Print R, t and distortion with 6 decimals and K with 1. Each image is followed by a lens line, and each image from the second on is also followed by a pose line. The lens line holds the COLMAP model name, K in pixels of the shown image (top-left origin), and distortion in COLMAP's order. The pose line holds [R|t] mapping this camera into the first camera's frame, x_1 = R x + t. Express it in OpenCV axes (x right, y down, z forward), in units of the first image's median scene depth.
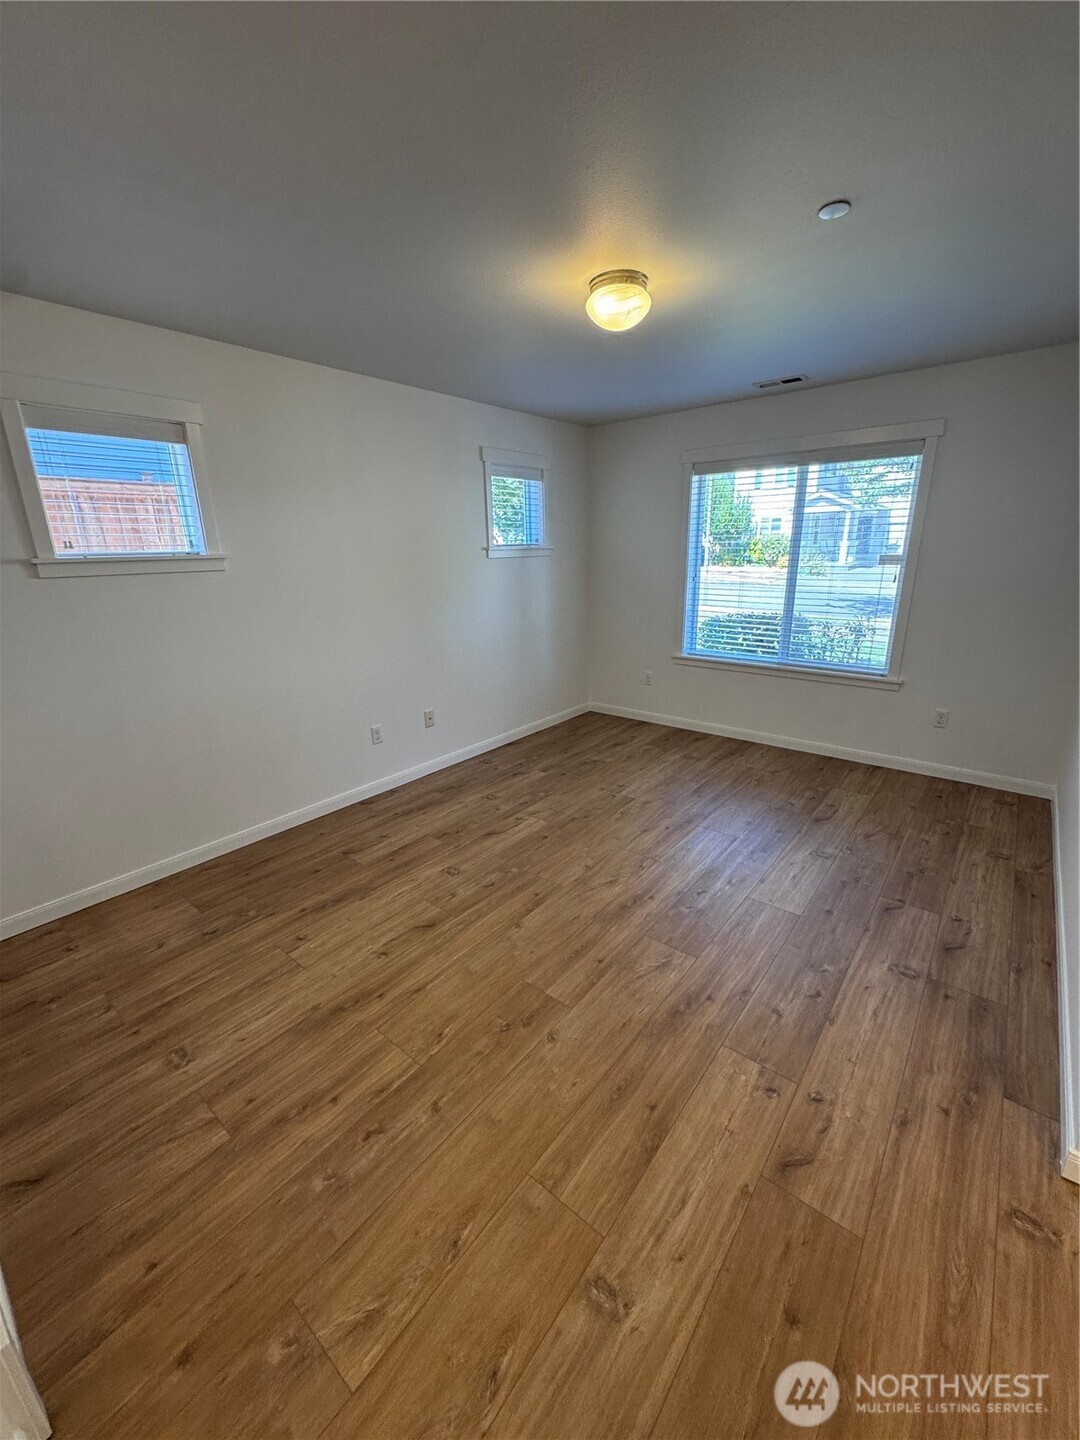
lens RADIAL K [[574.4, 0, 549.9], [0, 574.4, 714.2], [0, 0, 1]] dist [-0.001174, -0.000355]
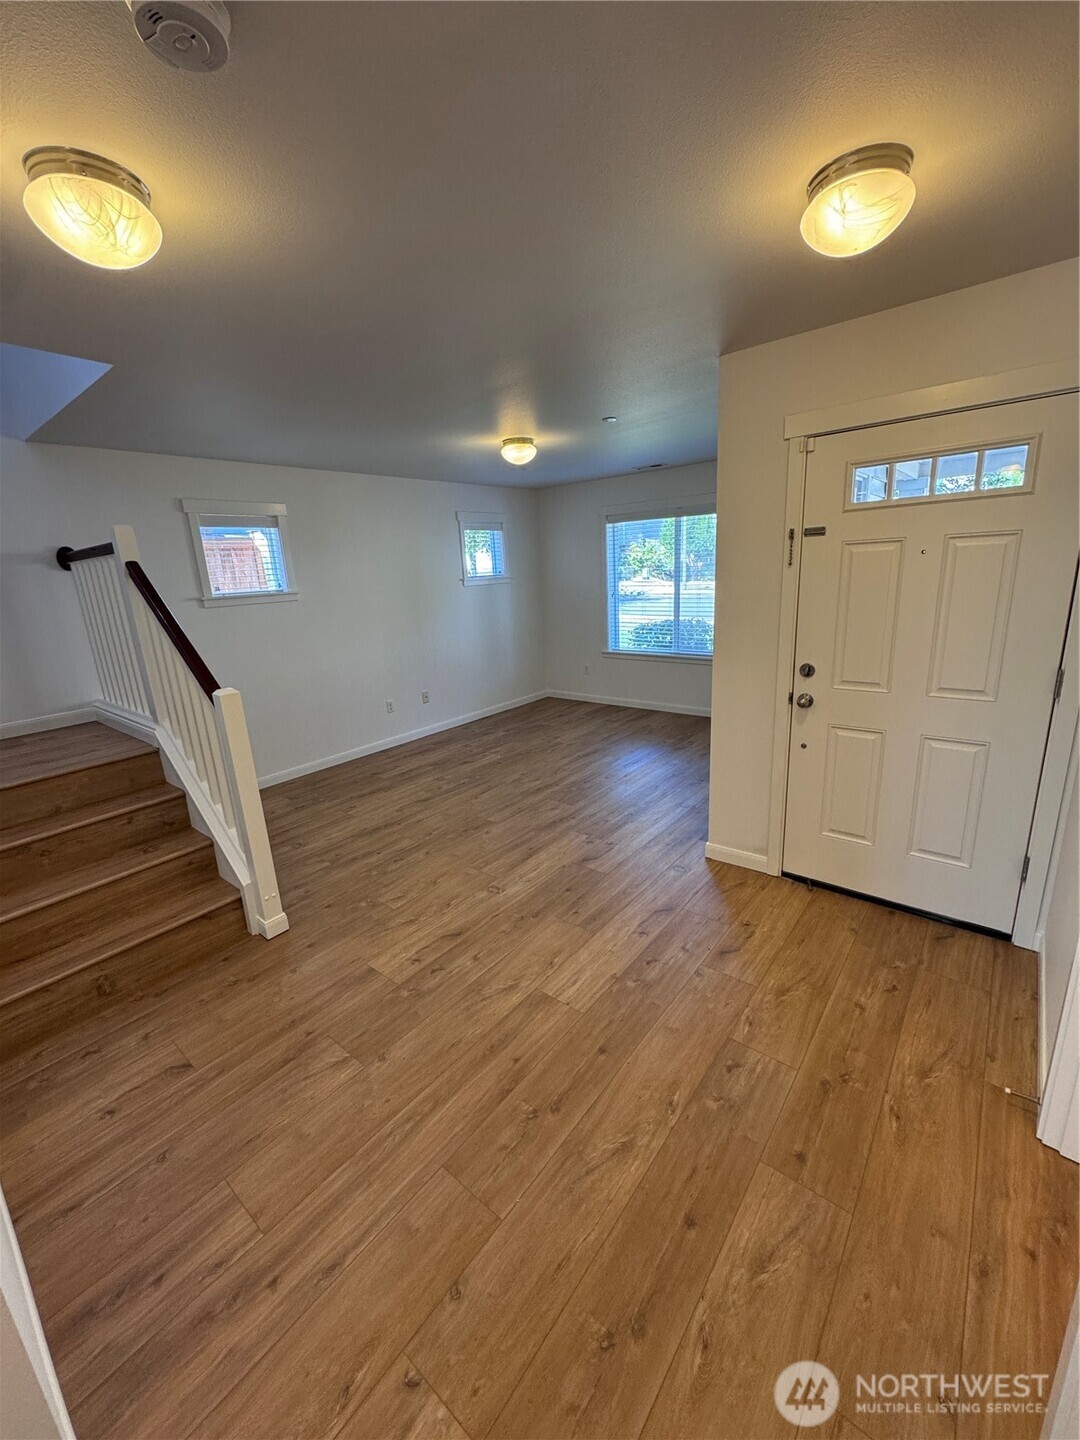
lens RADIAL K [[574.4, 0, 549.9], [0, 574.4, 714.2], [0, 0, 1]] dist [-0.001174, -0.000355]
pose [[0.999558, -0.029220, -0.005564, 0.139341], [0.029027, 0.999065, -0.032036, 0.133710], [0.006495, 0.031861, 0.999471, -0.563276]]
